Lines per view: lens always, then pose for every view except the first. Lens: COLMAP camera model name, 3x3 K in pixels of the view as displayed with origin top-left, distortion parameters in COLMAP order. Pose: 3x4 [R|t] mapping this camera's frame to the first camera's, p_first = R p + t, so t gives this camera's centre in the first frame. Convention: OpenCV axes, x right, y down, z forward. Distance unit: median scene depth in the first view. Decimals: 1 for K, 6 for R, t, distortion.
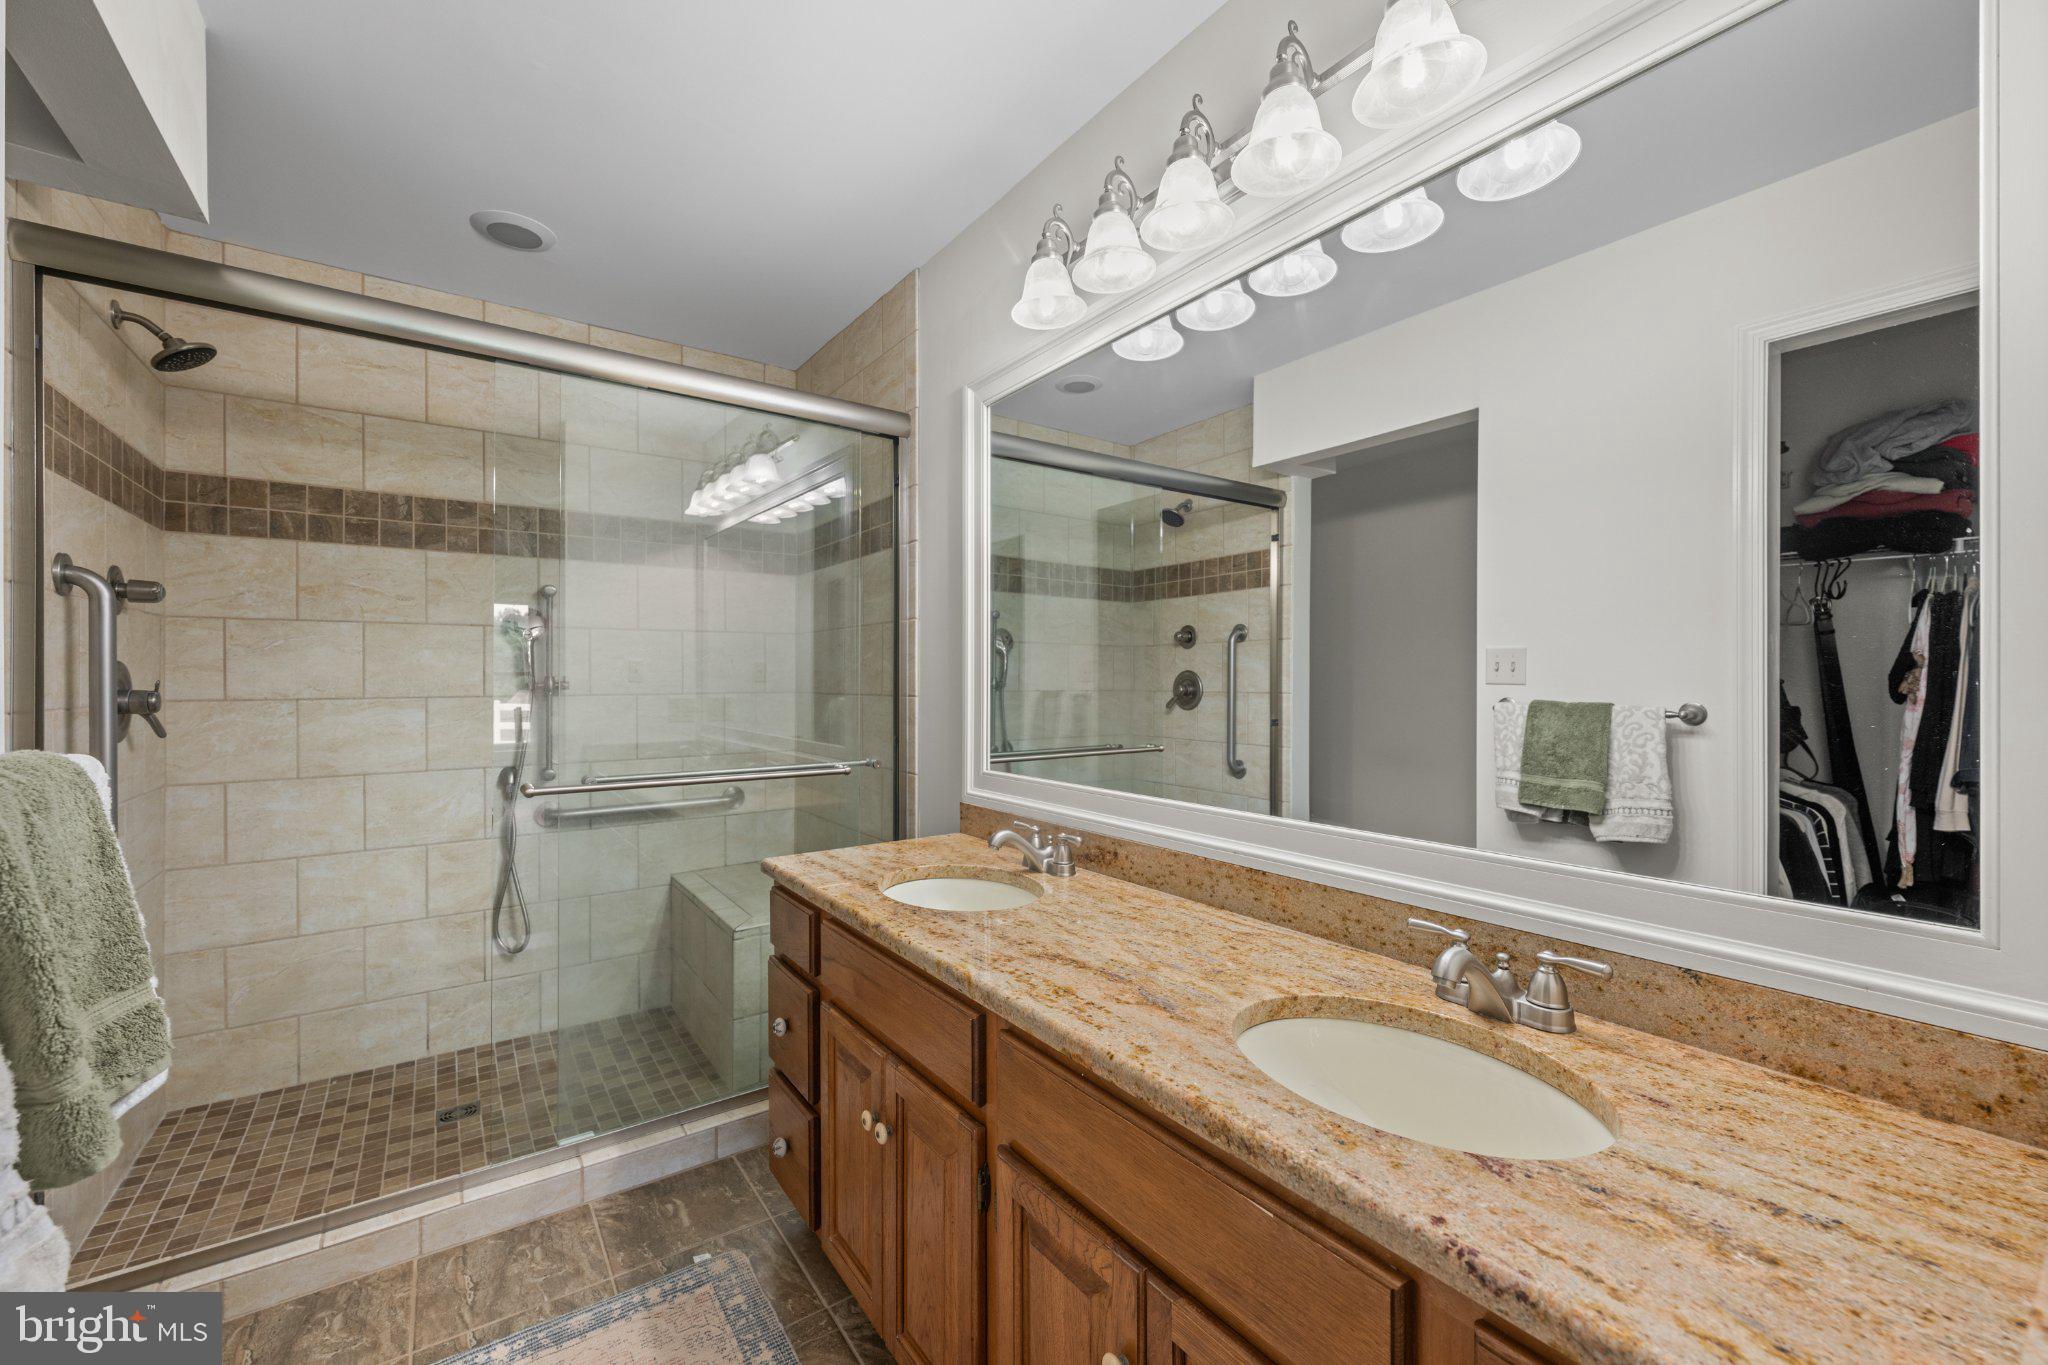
lens RADIAL K [[816.1, 0, 1023.8], [0, 816.1, 678.1], [0, 0, 1]] dist [-0.003051, 0.000526]
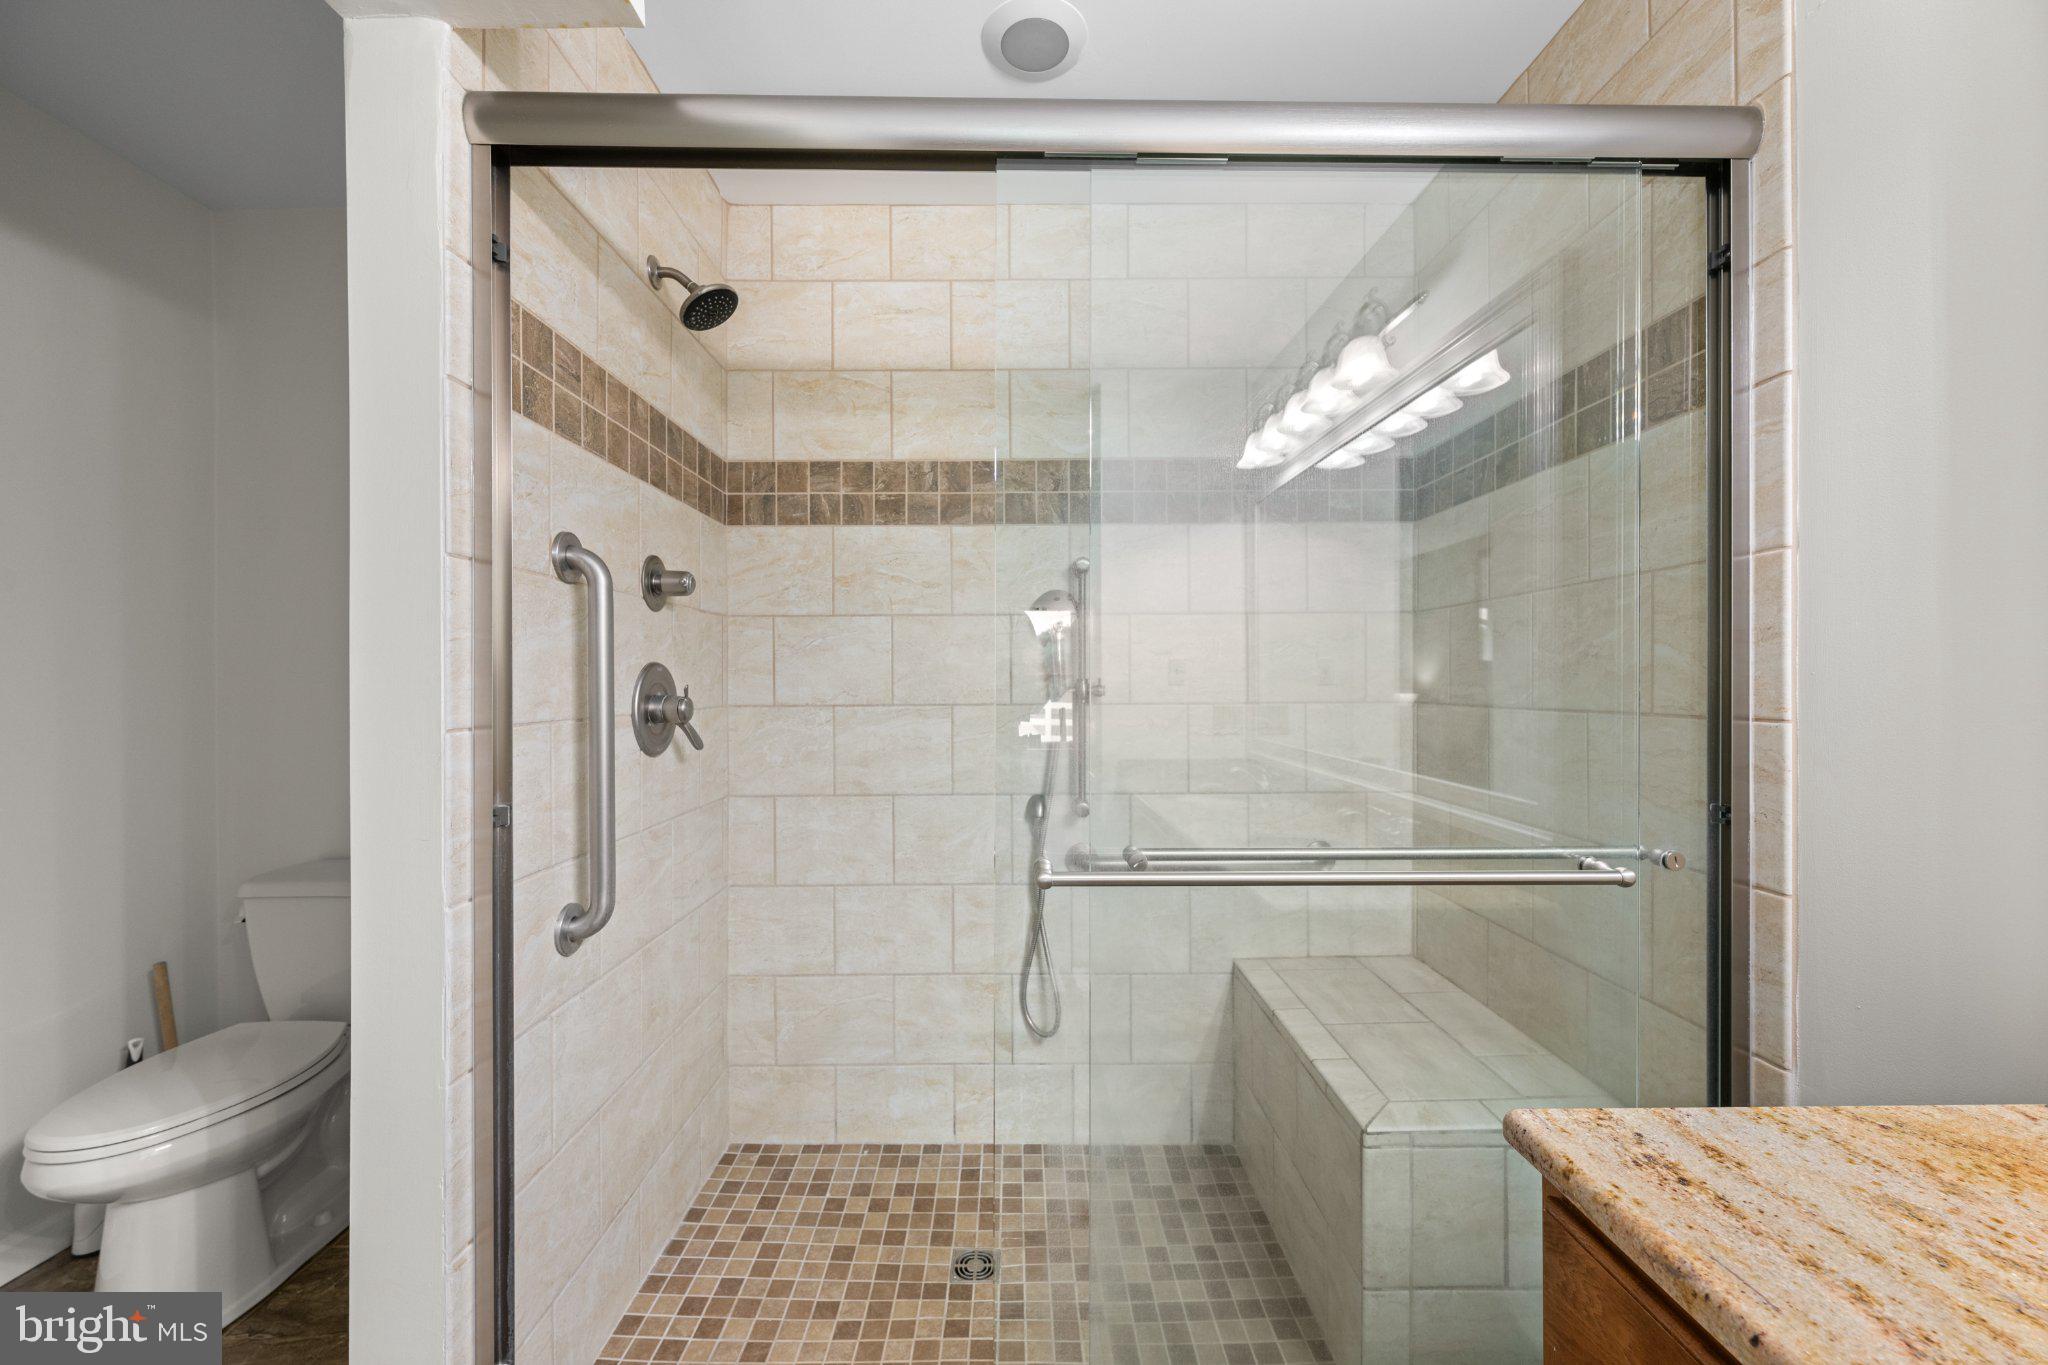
lens RADIAL K [[816.1, 0, 1023.9], [0, 816.1, 682.1], [0, 0, 1]] dist [-0.003051, 0.000526]
pose [[0.821882, 0.000007, -0.569658, -0.216383], [0.002484, 0.999990, 0.003596, -0.002040], [0.569653, -0.004371, 0.821874, 0.384777]]
